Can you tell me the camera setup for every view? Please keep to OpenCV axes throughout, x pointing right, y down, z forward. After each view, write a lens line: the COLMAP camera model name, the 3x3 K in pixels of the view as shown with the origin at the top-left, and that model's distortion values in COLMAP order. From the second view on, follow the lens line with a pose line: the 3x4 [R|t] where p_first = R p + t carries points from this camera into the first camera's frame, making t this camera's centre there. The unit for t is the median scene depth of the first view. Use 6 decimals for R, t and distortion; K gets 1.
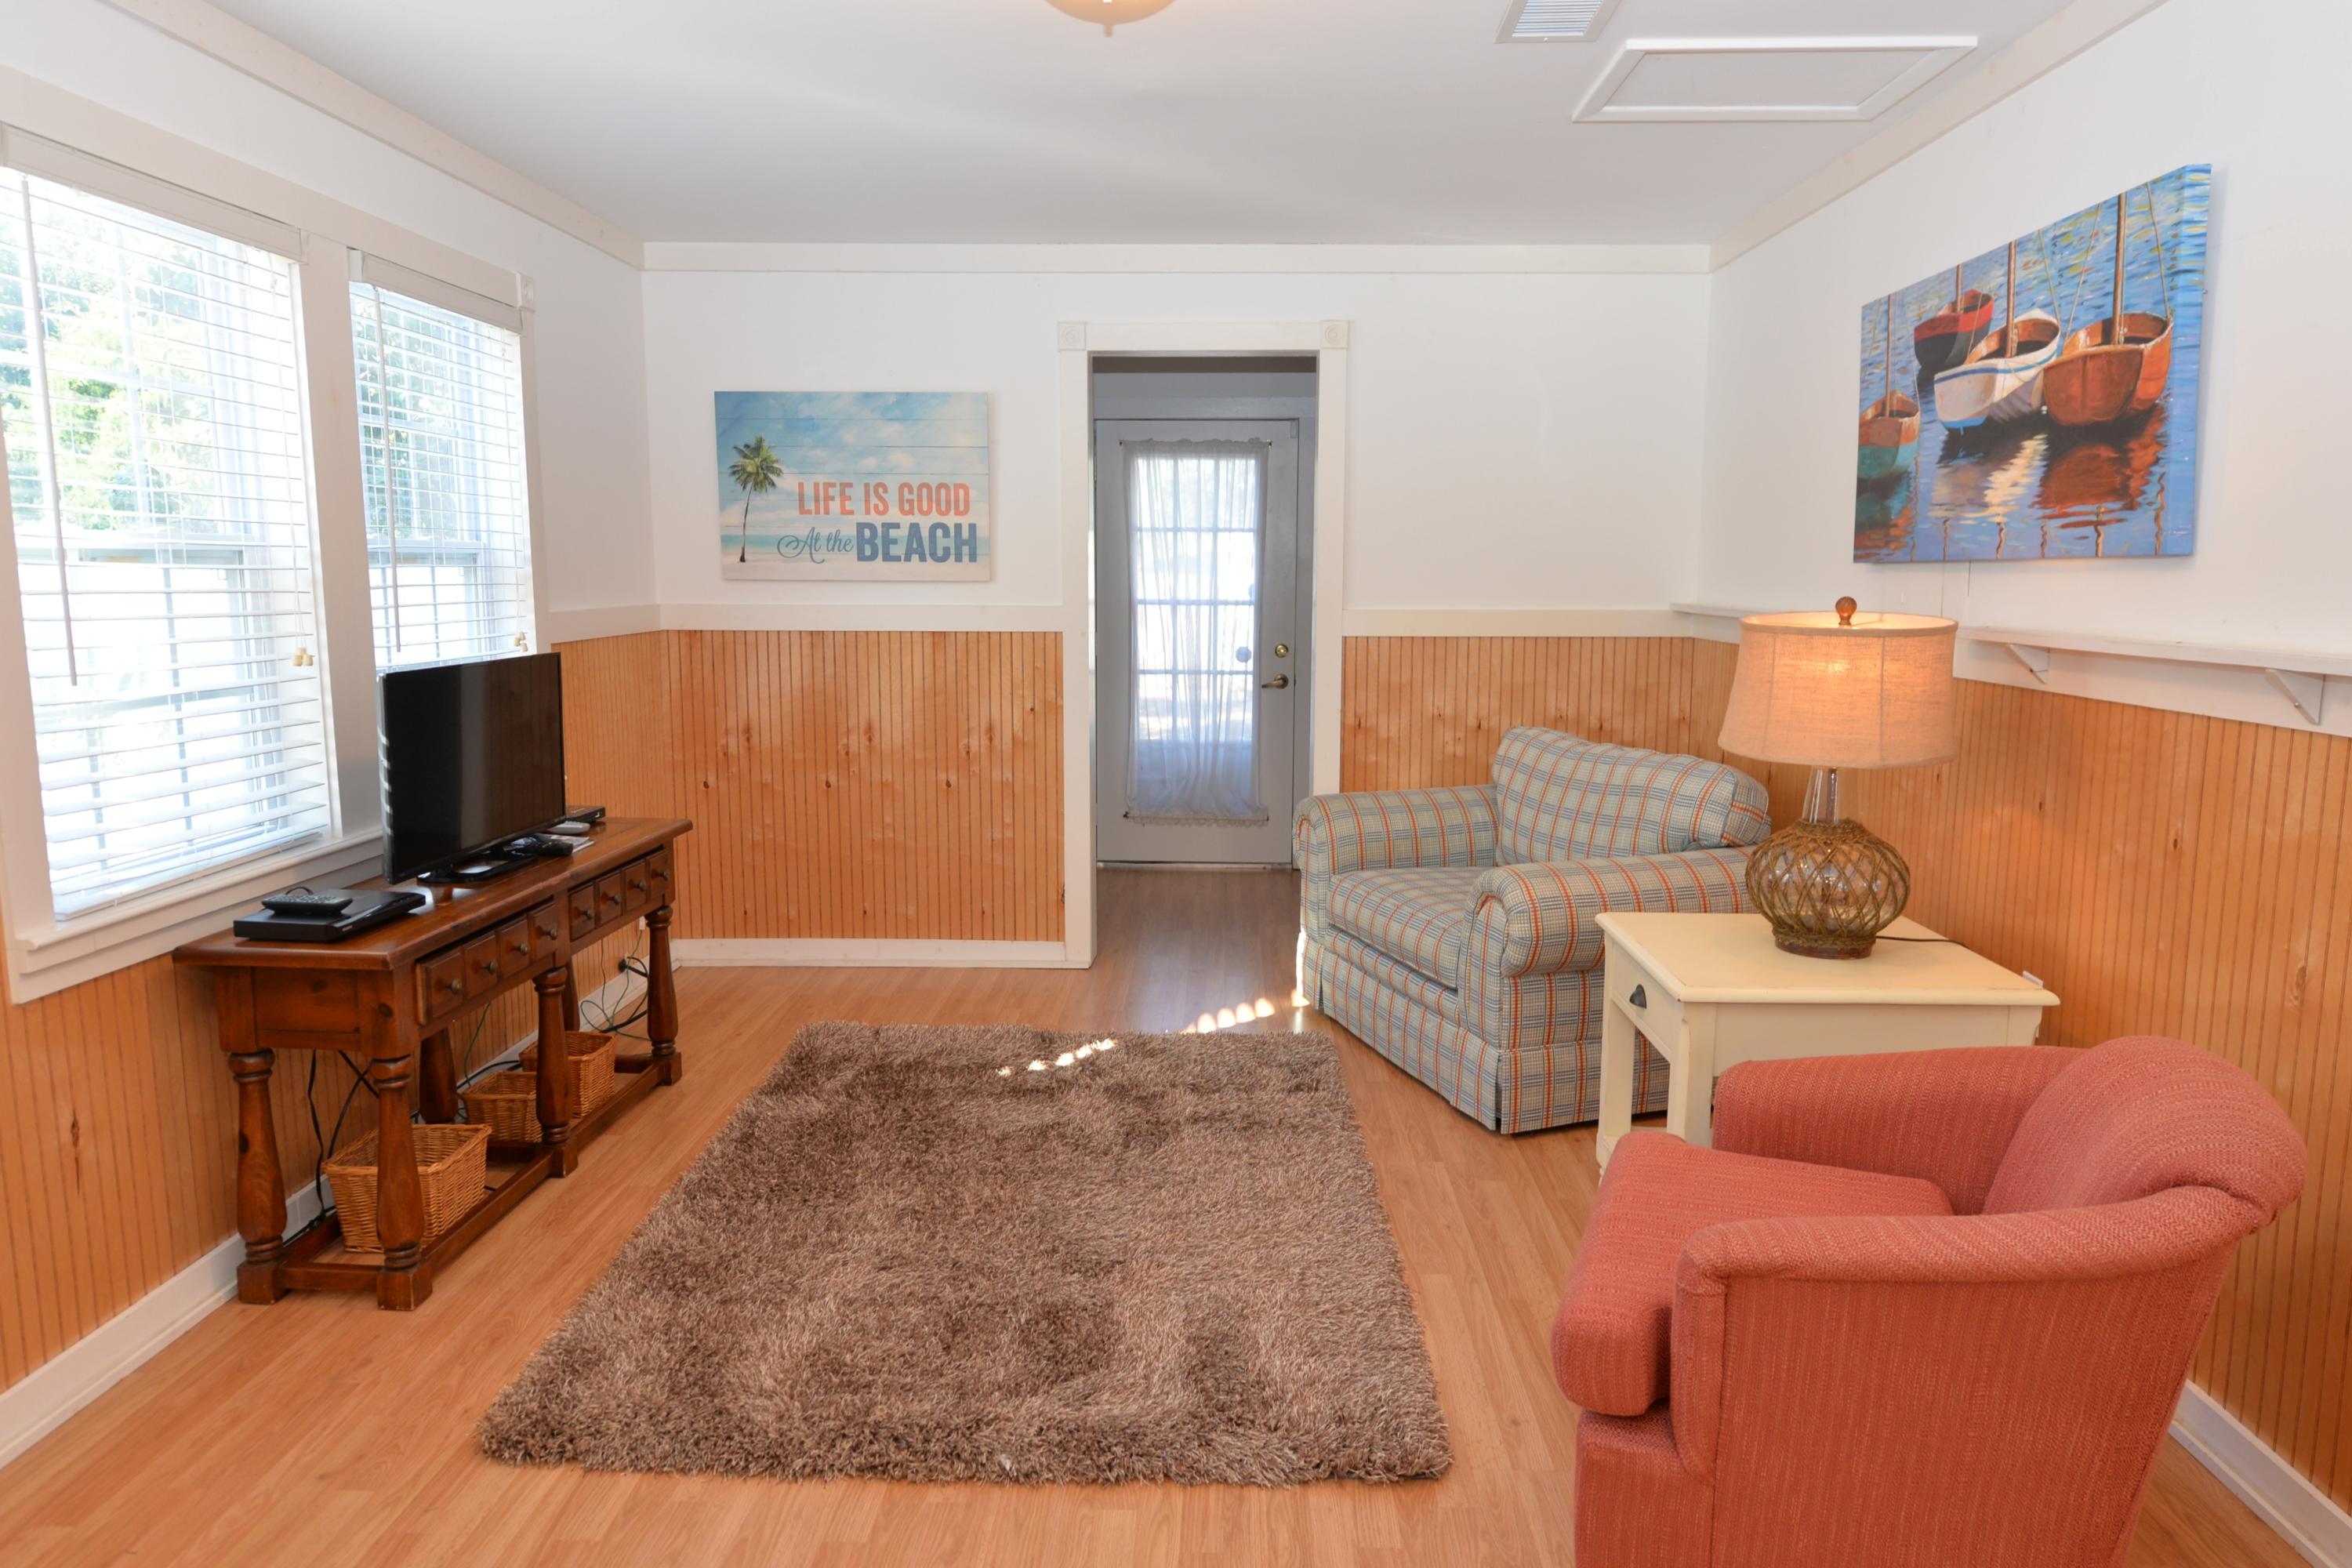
lens RADIAL K [[1478.9, 0, 1179.7], [0, 1478.9, 773.7], [0, 0, 1]] dist [-0.006407, -0.004207]
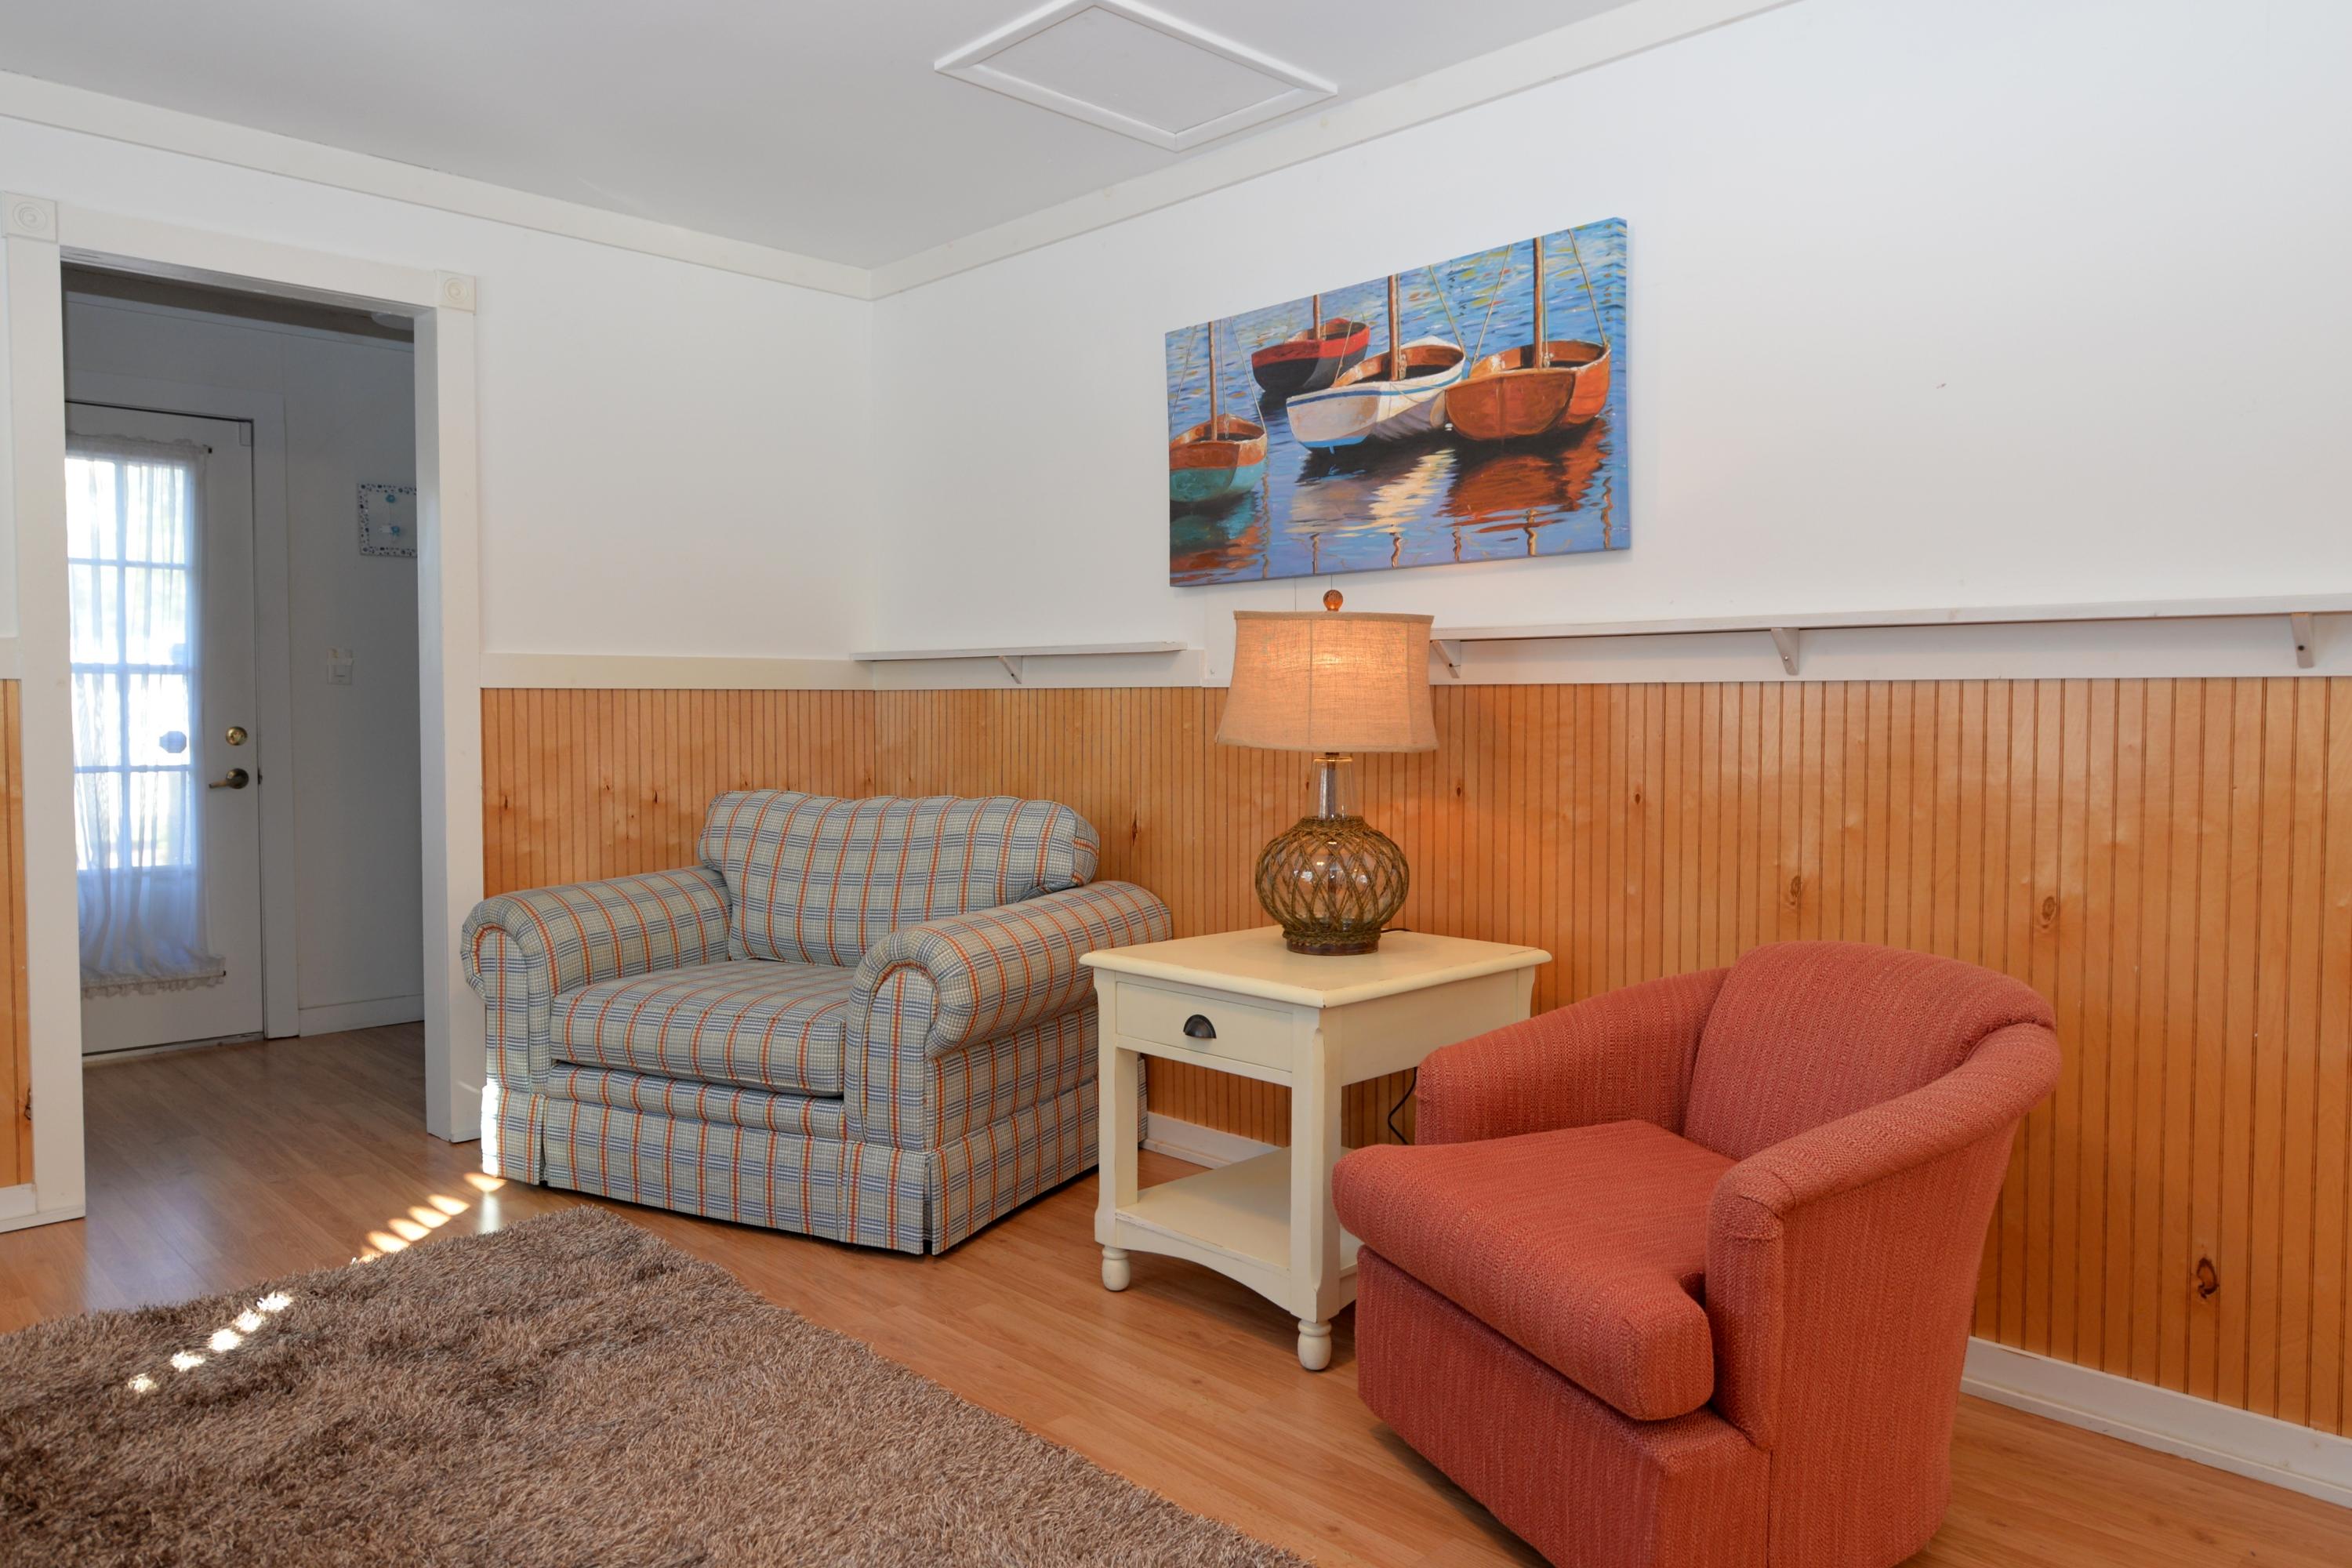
lens RADIAL K [[1575.0, 0, 1178.0], [0, 1575.0, 767.9], [0, 0, 1]] dist [-0.001292, -0.001081]
pose [[0.694604, -0.031527, 0.718701, -0.334572], [0.100439, 0.993504, -0.053489, 0.039477], [-0.712347, 0.109339, 0.693259, 0.296678]]
